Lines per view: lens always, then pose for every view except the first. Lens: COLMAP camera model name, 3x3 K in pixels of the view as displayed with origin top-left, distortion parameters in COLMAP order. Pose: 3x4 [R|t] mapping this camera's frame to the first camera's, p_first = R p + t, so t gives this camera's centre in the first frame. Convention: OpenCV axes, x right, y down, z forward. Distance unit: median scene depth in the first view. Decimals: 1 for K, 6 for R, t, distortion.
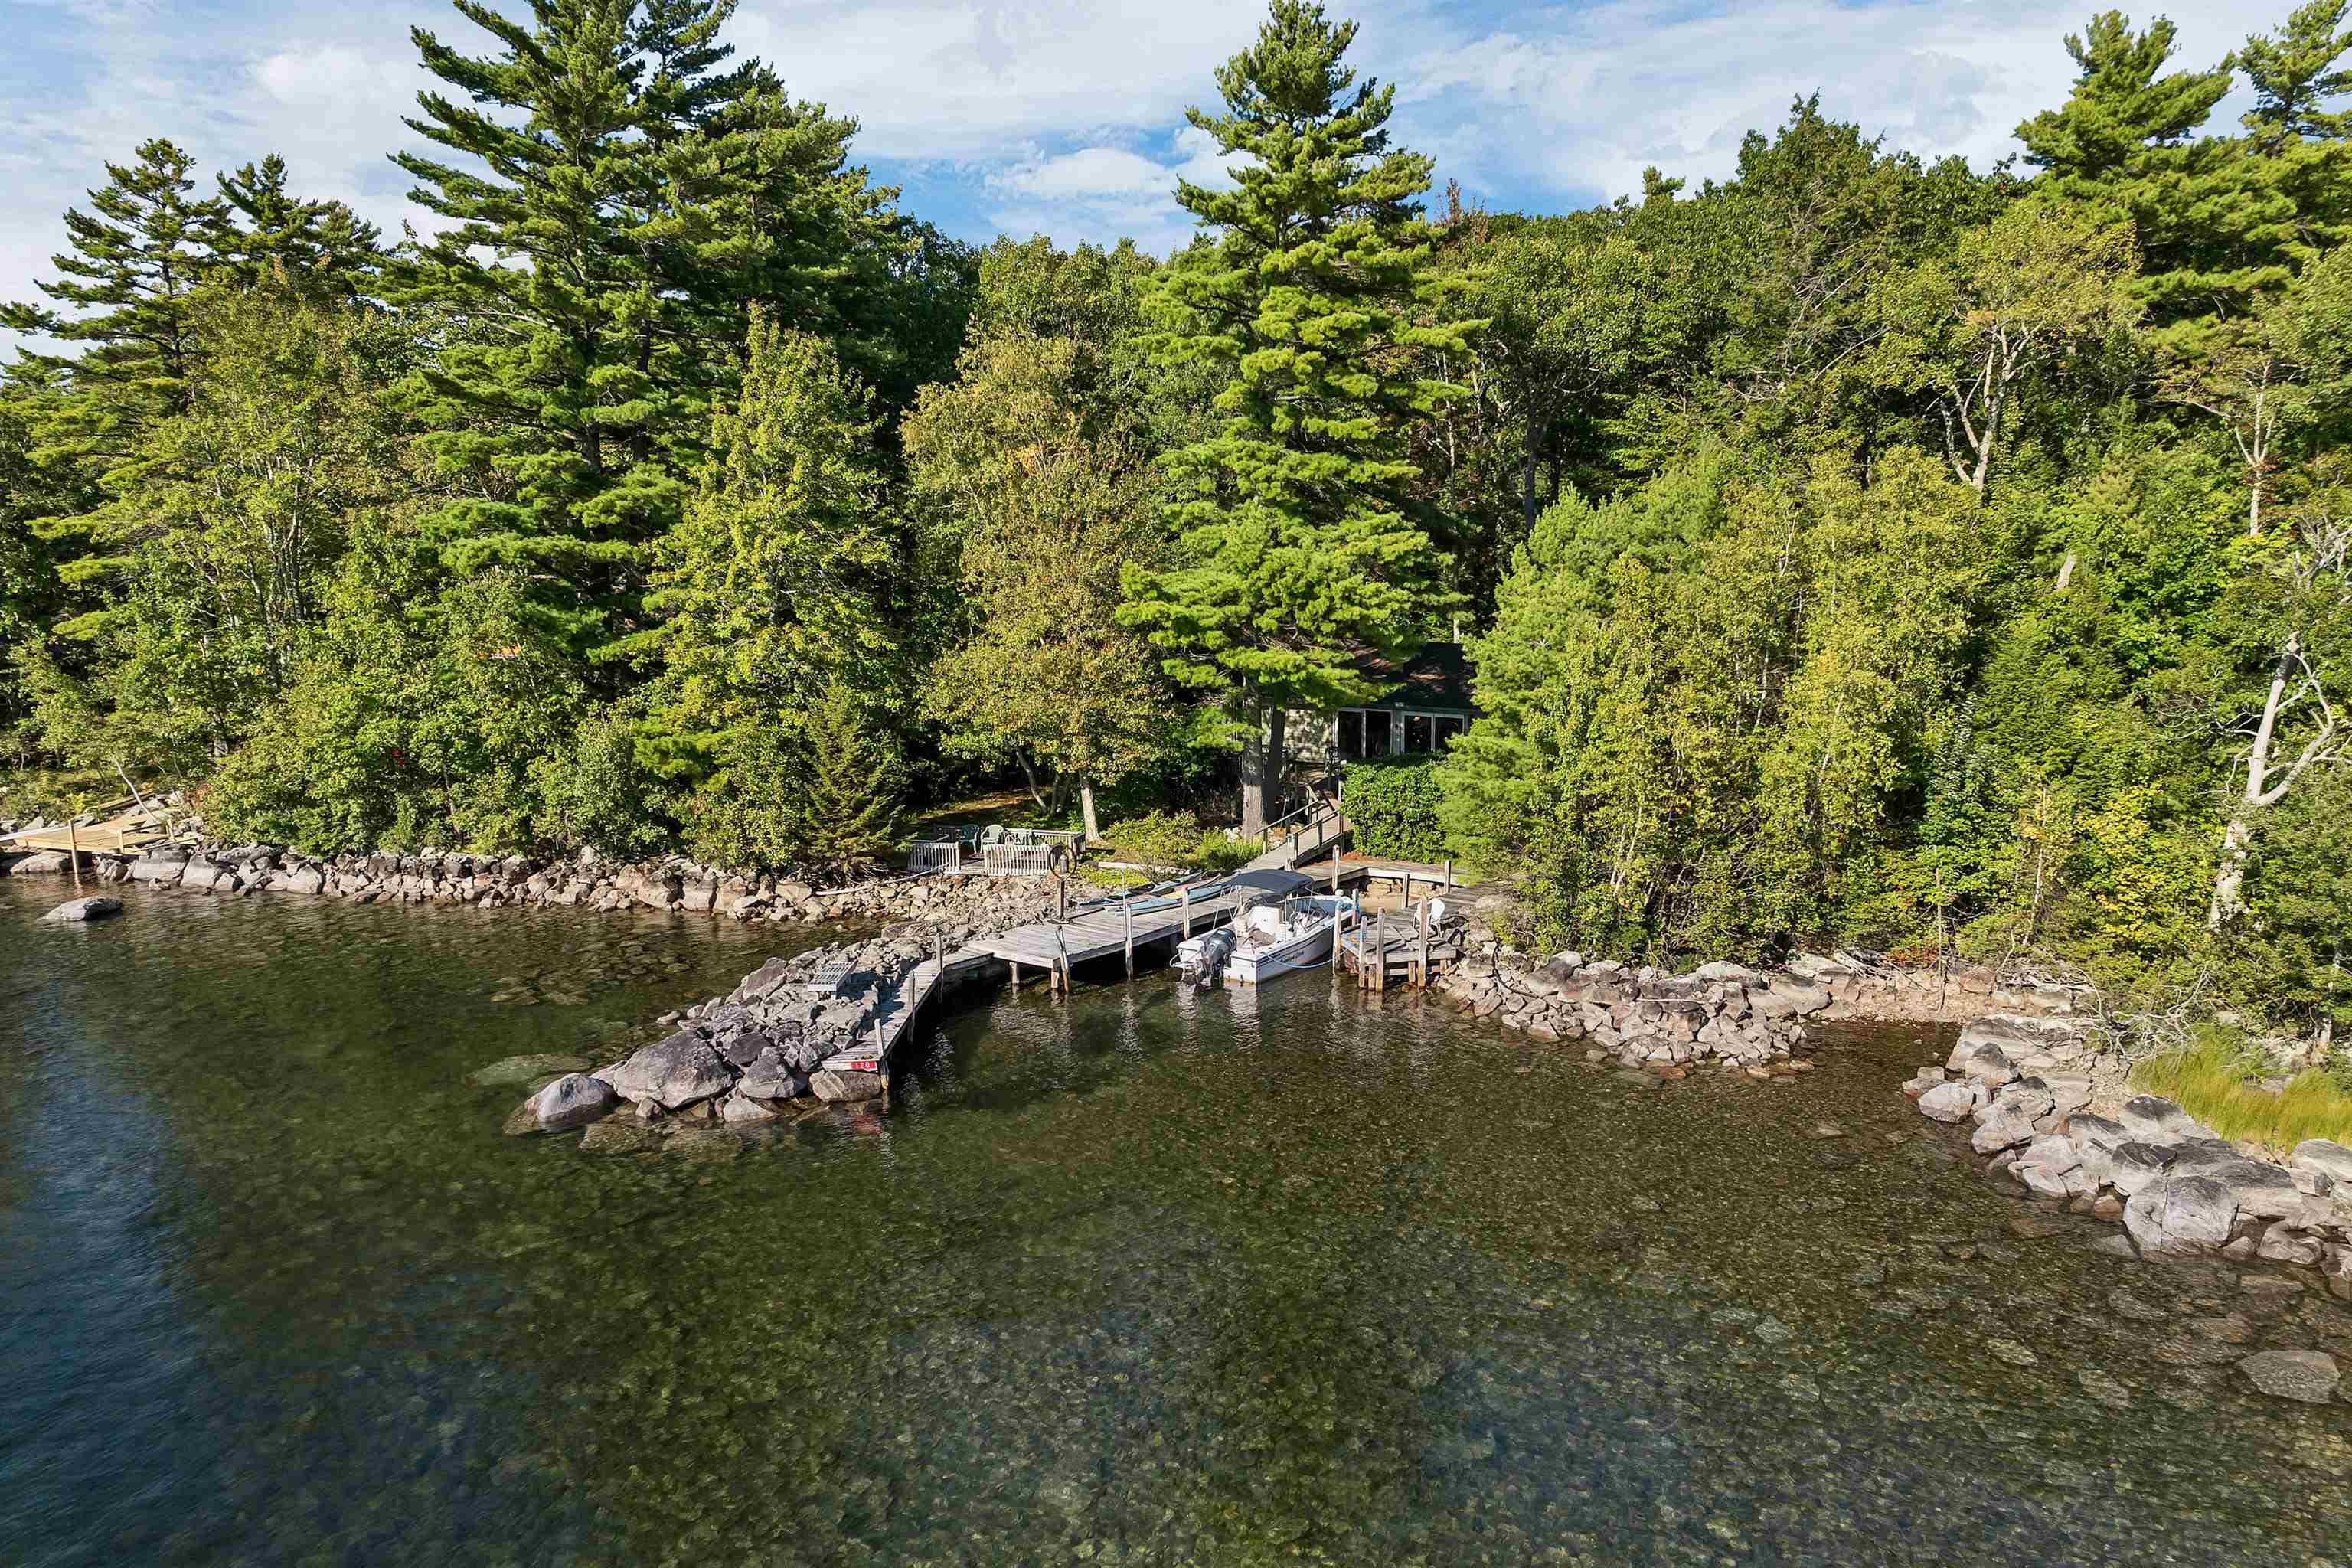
lens RADIAL K [[1633.6, 0, 1183.9], [0, 1633.6, 868.3], [0, 0, 1]] dist [-0.034849, -0.012040]
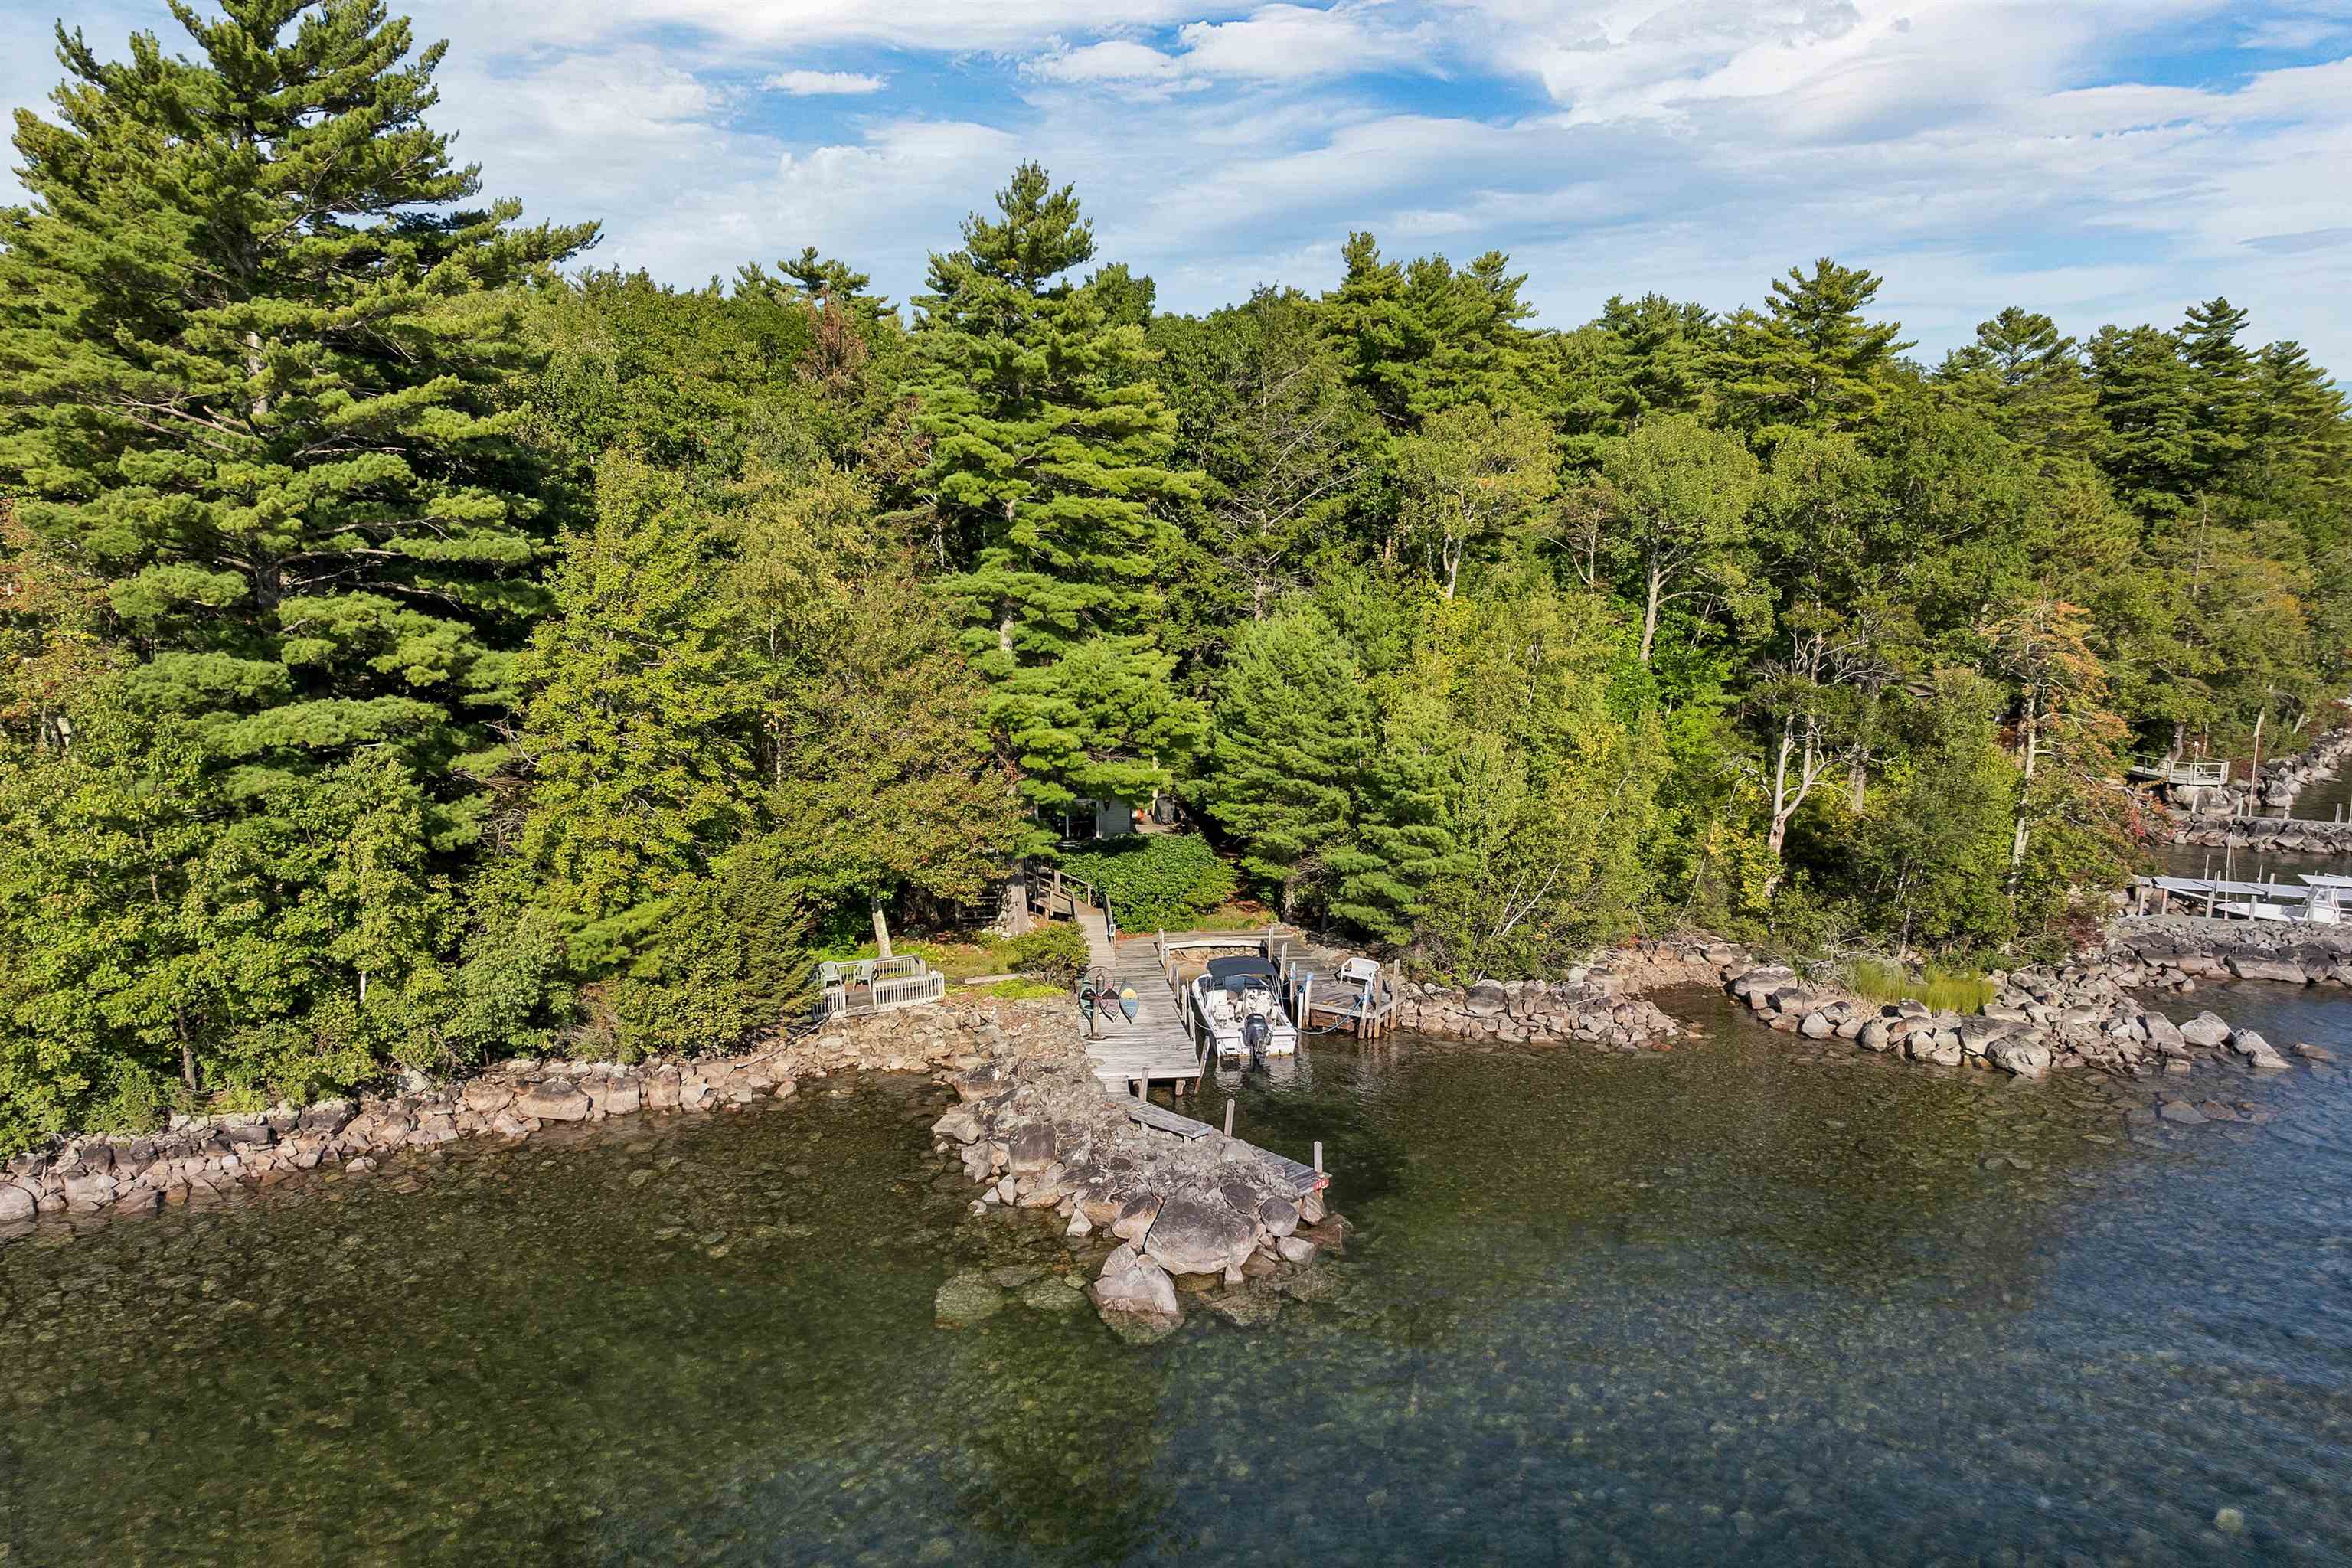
lens RADIAL K [[1633.6, 0, 1183.9], [0, 1633.6, 868.3], [0, 0, 1]] dist [-0.034849, -0.012040]
pose [[0.719457, -0.131140, 0.682044, -0.703985], [0.130568, 0.990041, 0.052630, -0.119026], [-0.682154, 0.051188, 0.729414, 0.157071]]
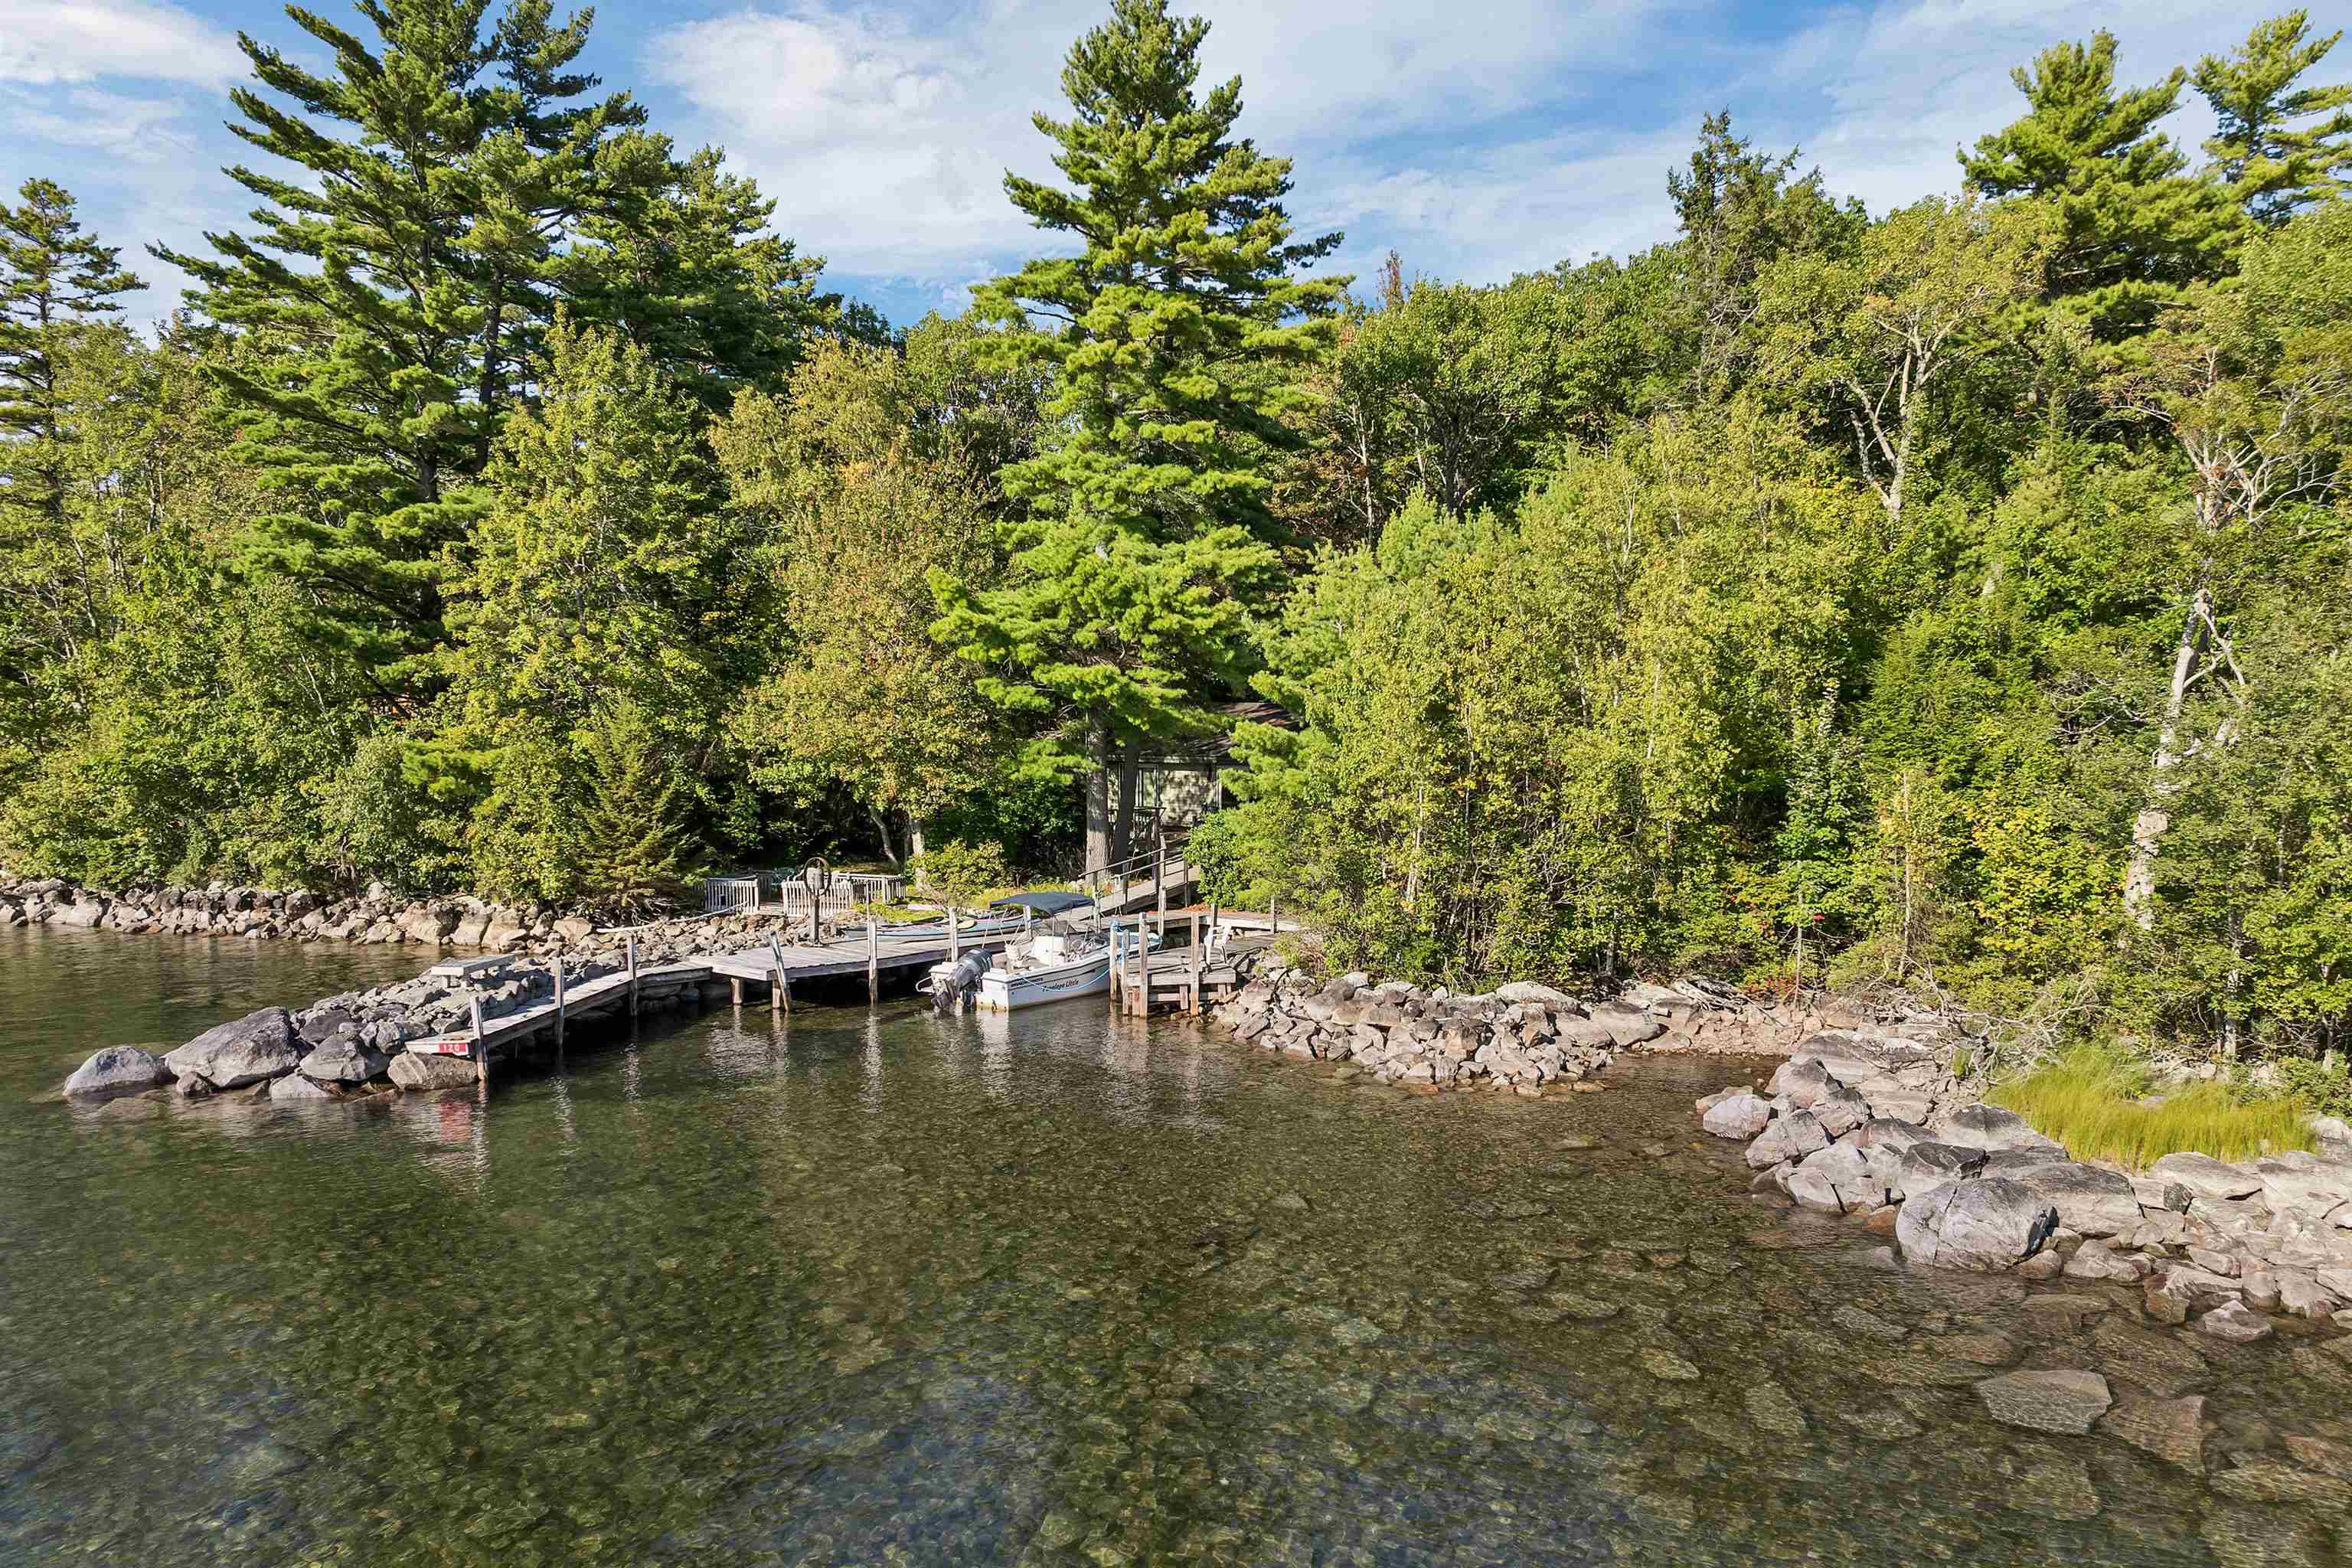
lens RADIAL K [[1643.2, 0, 1175.0], [0, 1643.2, 875.2], [0, 0, 1]] dist [-0.041190, 0.004450]
pose [[0.998424, 0.018160, -0.053099, 0.154933], [-0.023569, 0.994394, -0.103081, 0.076201], [0.050929, 0.104170, 0.993255, 0.112838]]
